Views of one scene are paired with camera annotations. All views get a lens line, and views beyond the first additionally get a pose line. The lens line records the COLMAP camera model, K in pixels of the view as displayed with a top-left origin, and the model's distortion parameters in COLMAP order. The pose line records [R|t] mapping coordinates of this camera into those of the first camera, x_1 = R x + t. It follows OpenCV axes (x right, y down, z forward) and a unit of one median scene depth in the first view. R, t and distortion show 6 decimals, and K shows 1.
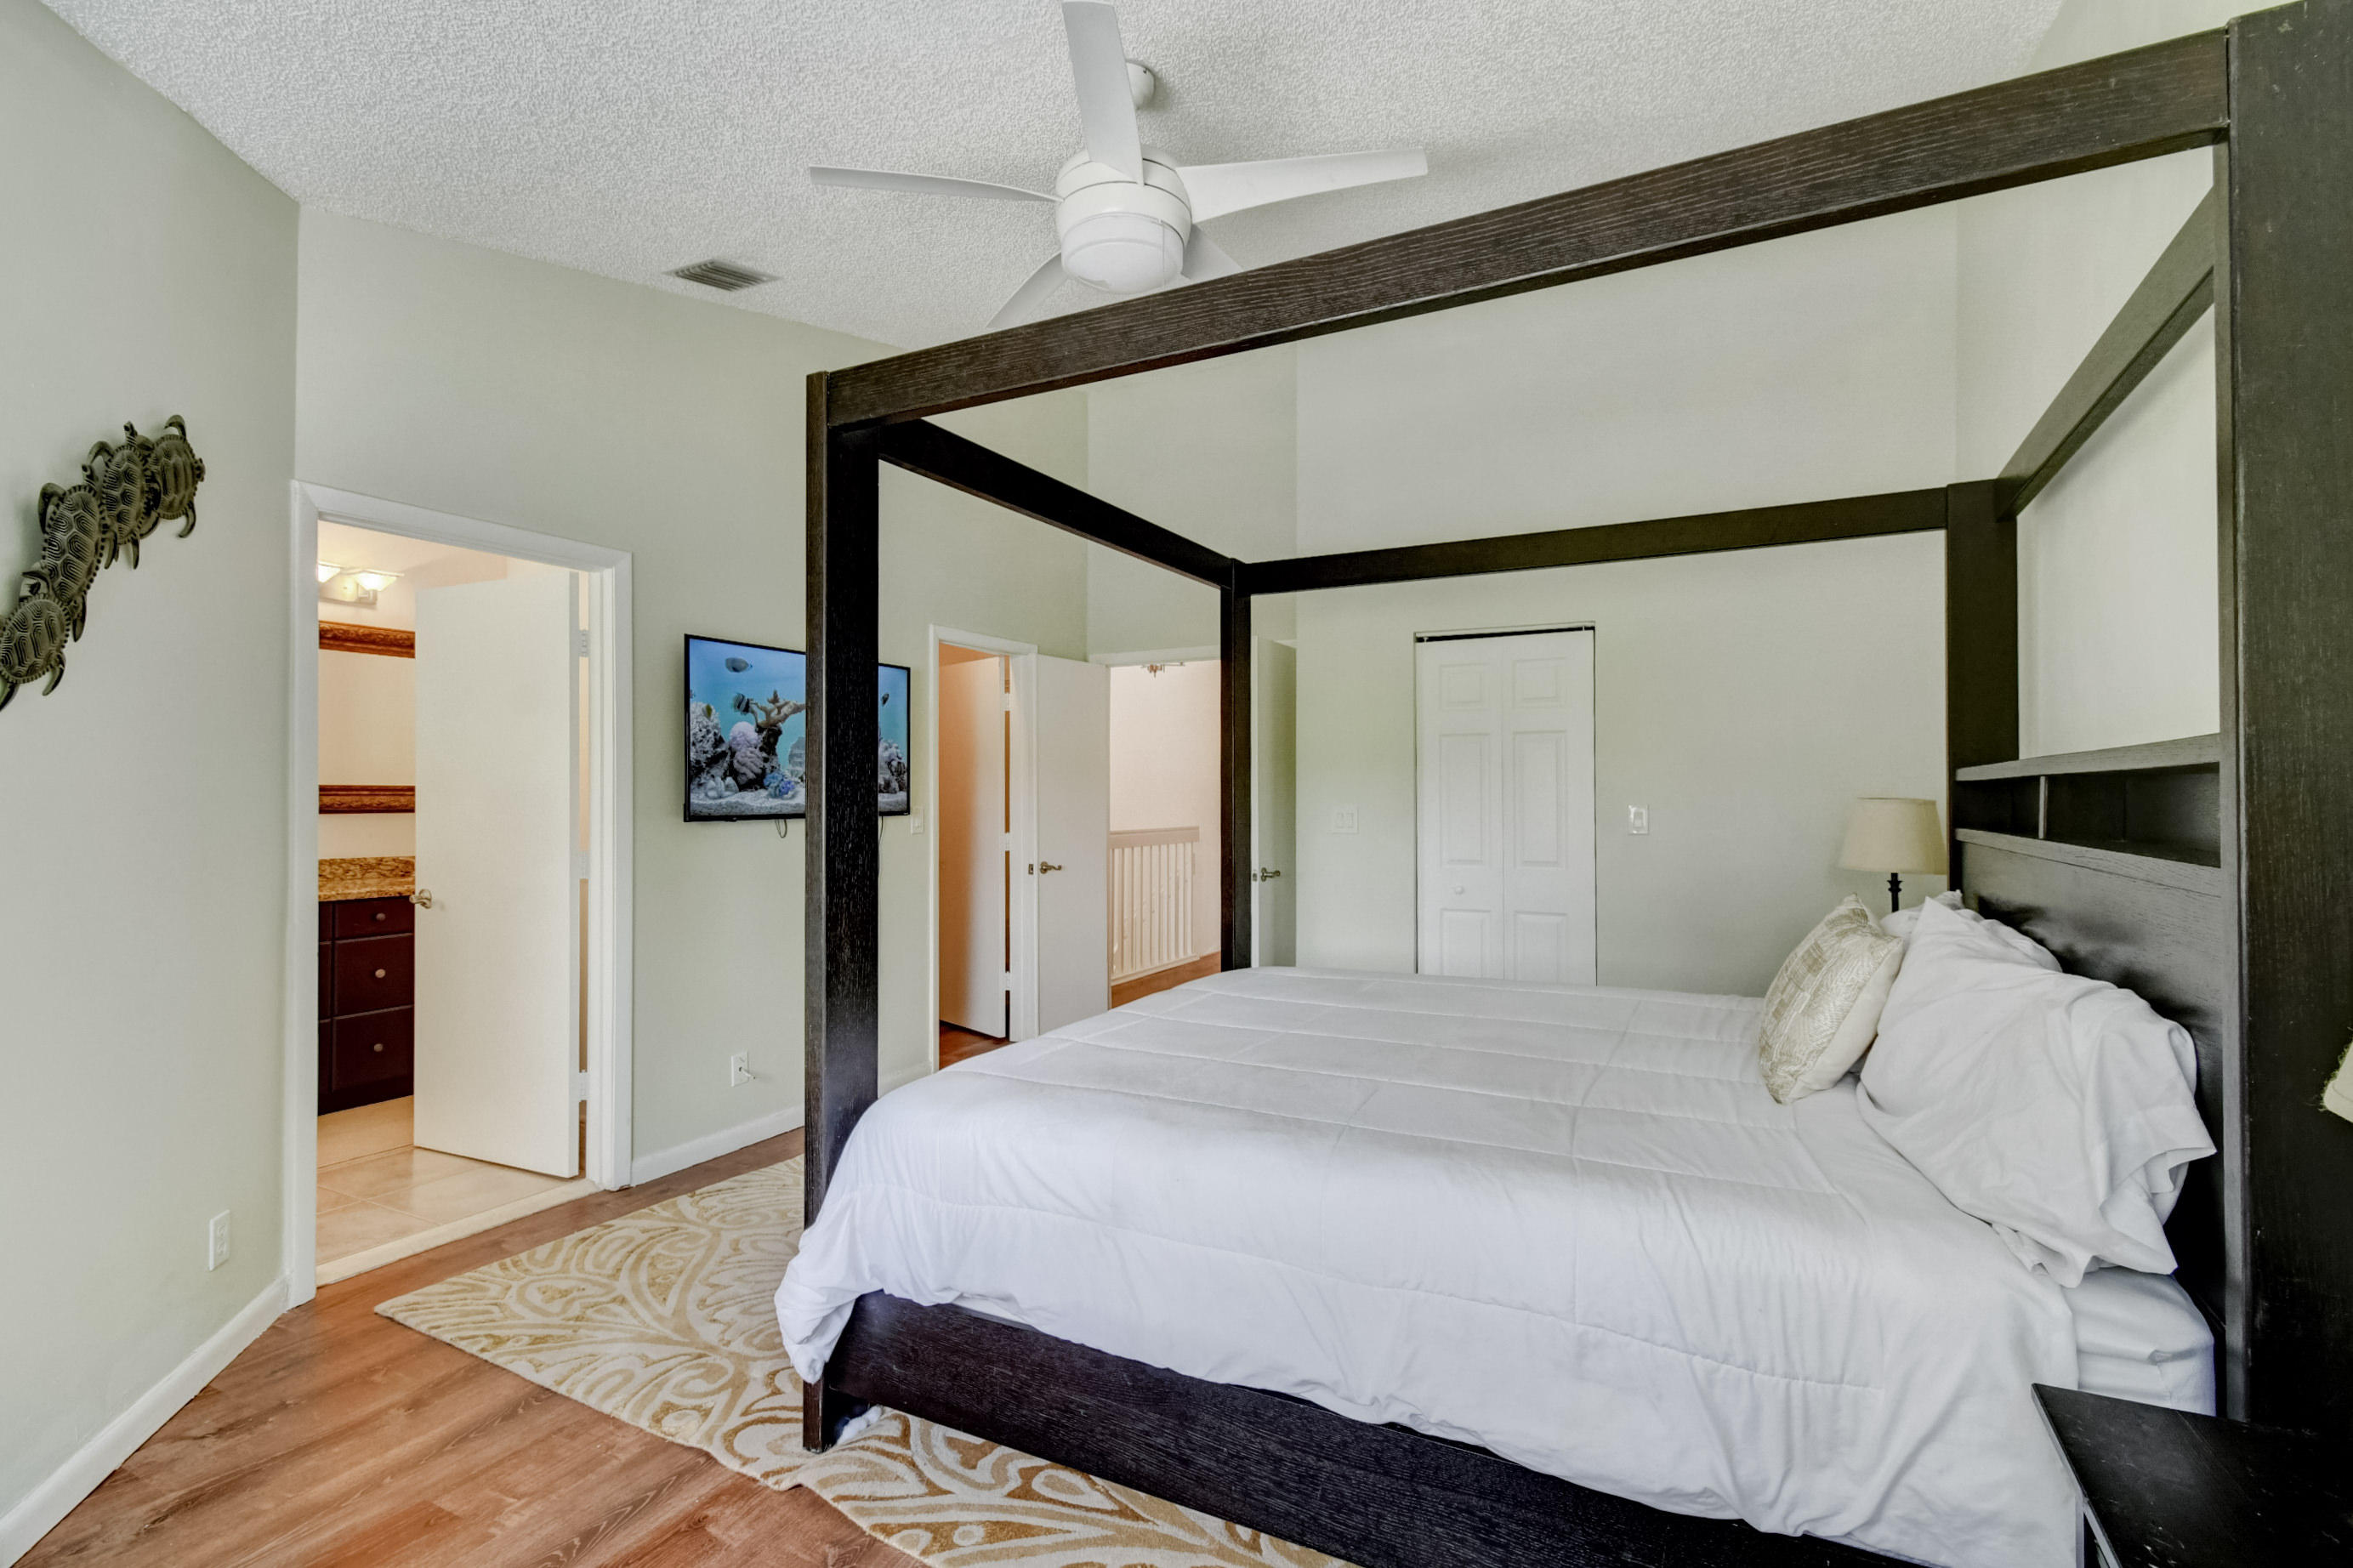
lens RADIAL K [[1054.1, 0, 1185.3], [0, 1054.1, 791.0], [0, 0, 1]] dist [-0.000507, -0.000473]
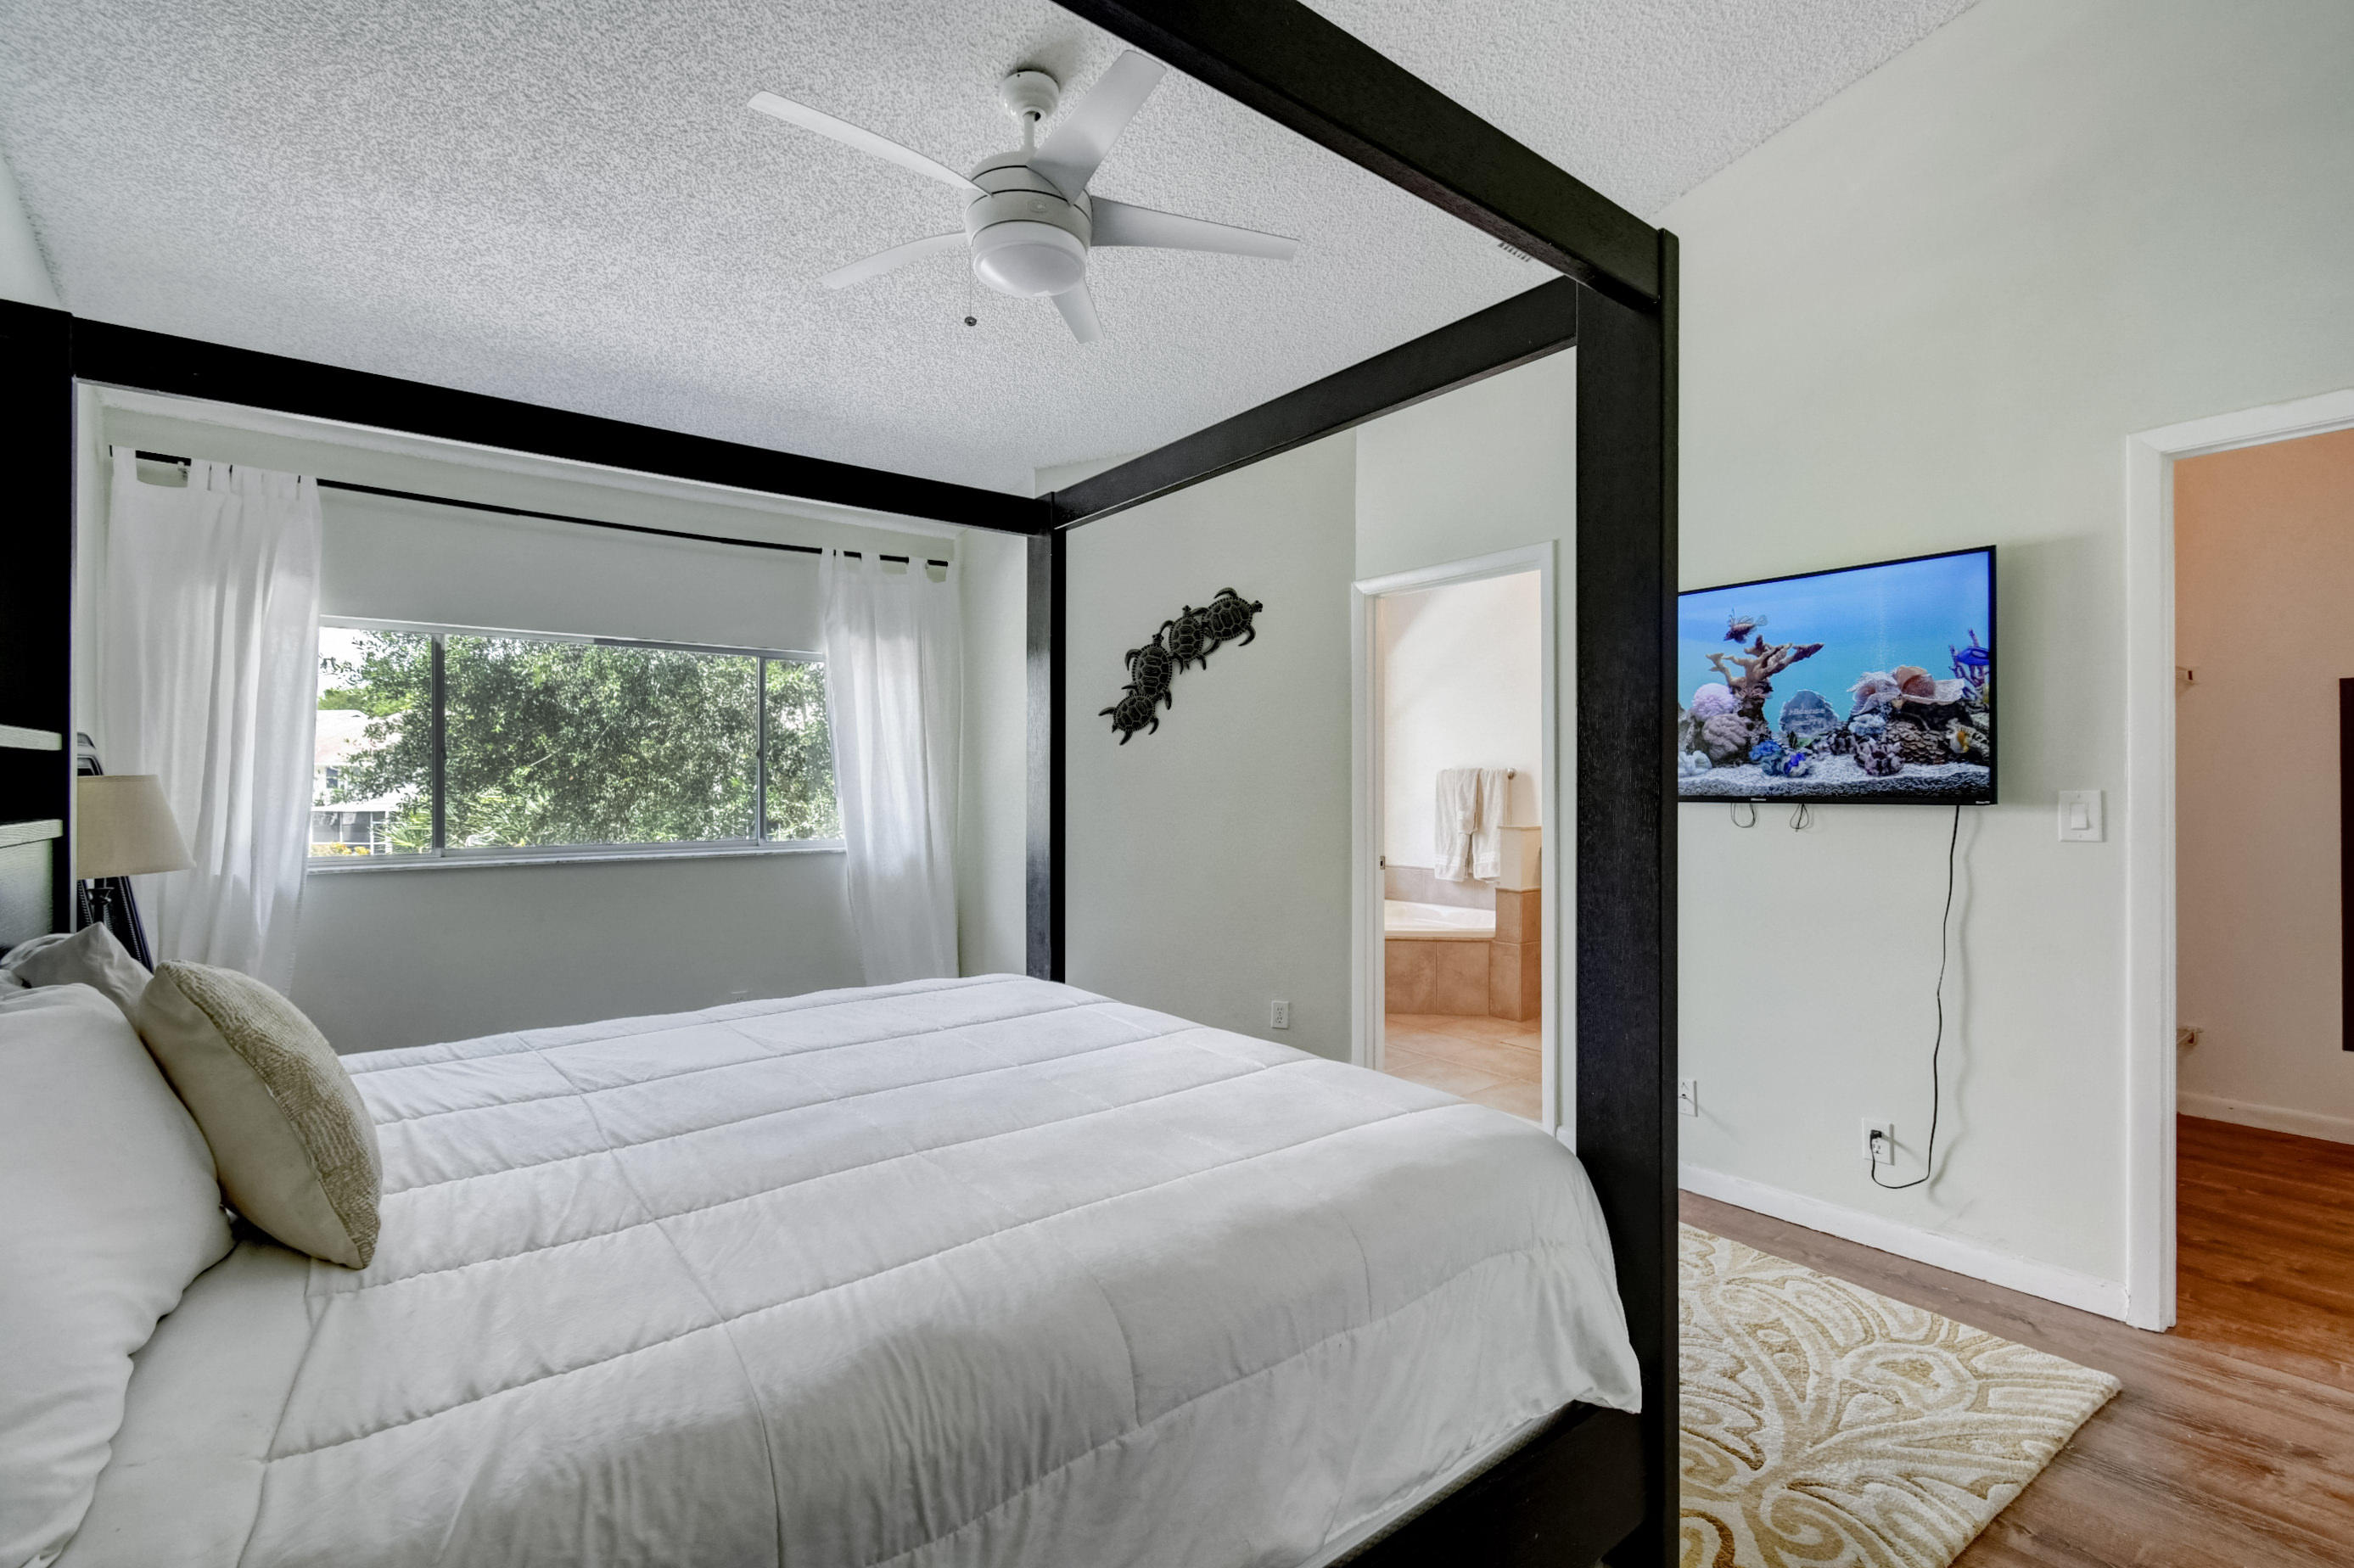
lens RADIAL K [[1036.9, 0, 1190.1], [0, 1036.9, 773.5], [0, 0, 1]] dist [-0.000585, -0.009252]
pose [[-0.405277, -0.004372, -0.914183, 0.495785], [0.007713, 0.999937, -0.008202, 0.008750], [0.914161, -0.010375, -0.405218, 0.963866]]
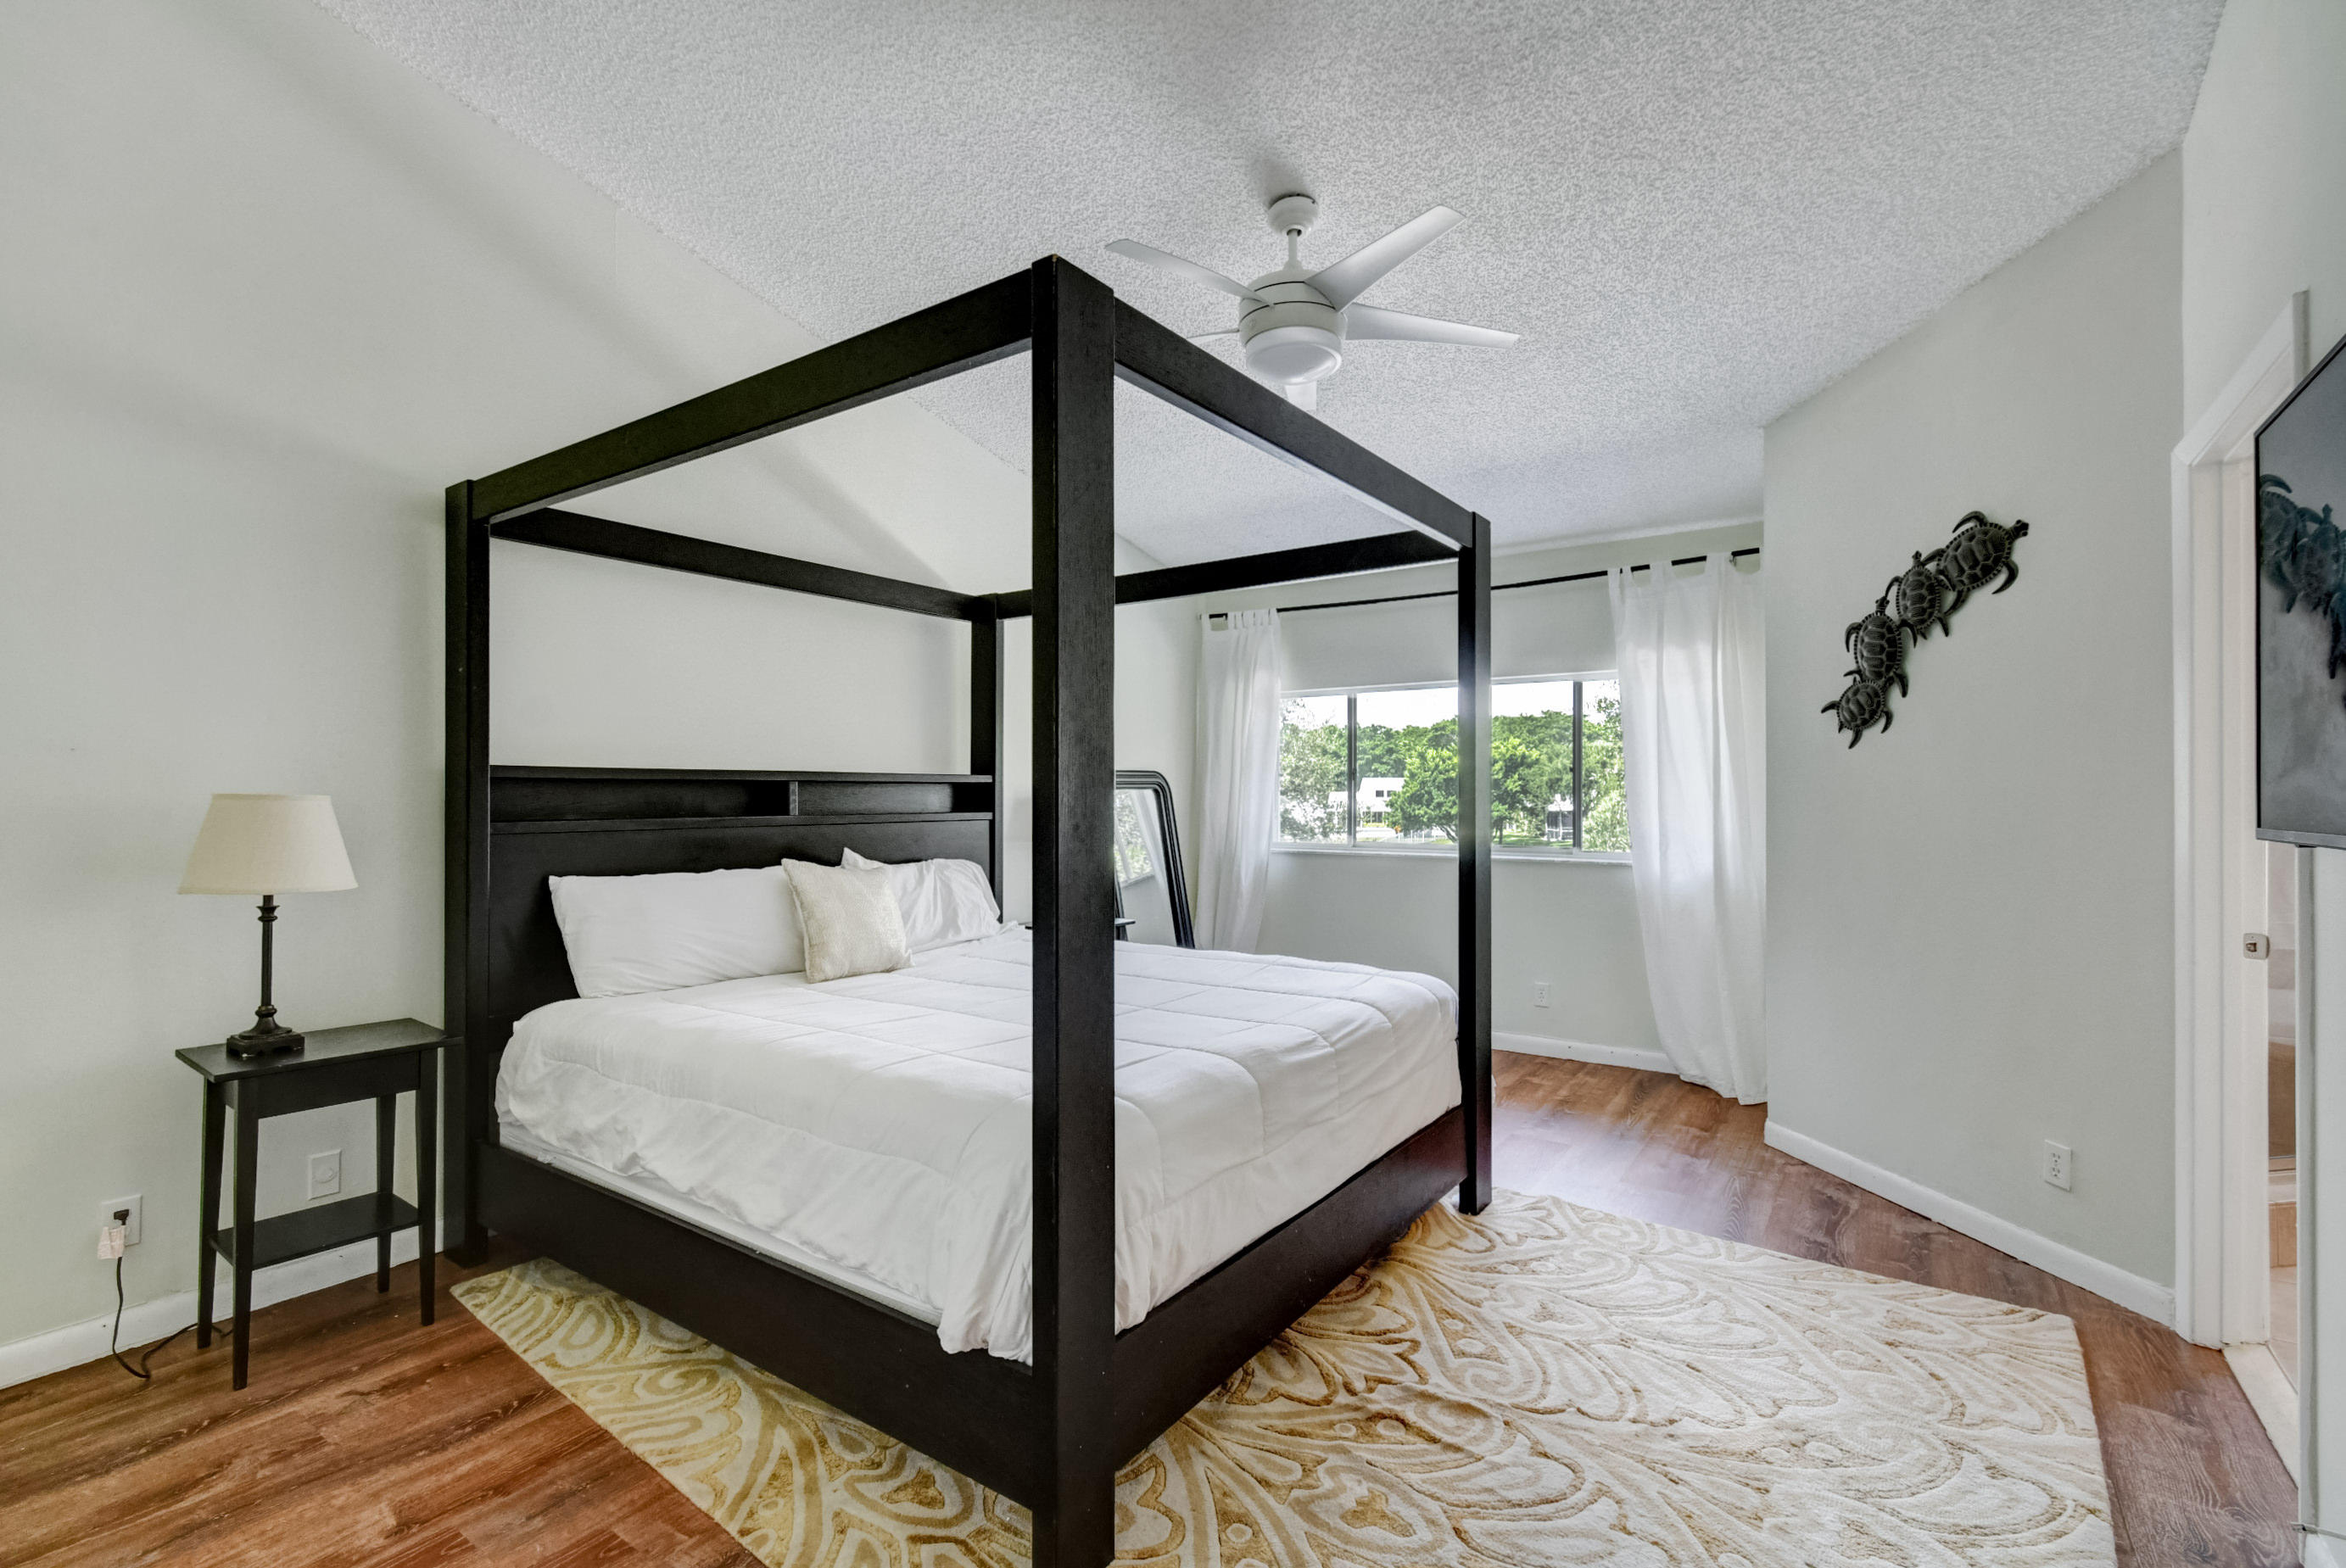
lens RADIAL K [[1050.9, 0, 1181.8], [0, 1050.9, 790.9], [0, 0, 1]] dist [-0.000507, -0.000473]
pose [[-0.991251, 0.003707, 0.131940, -0.060916], [0.002582, 0.999959, -0.008695, 0.009587], [-0.131966, -0.008278, -0.991220, 1.384394]]
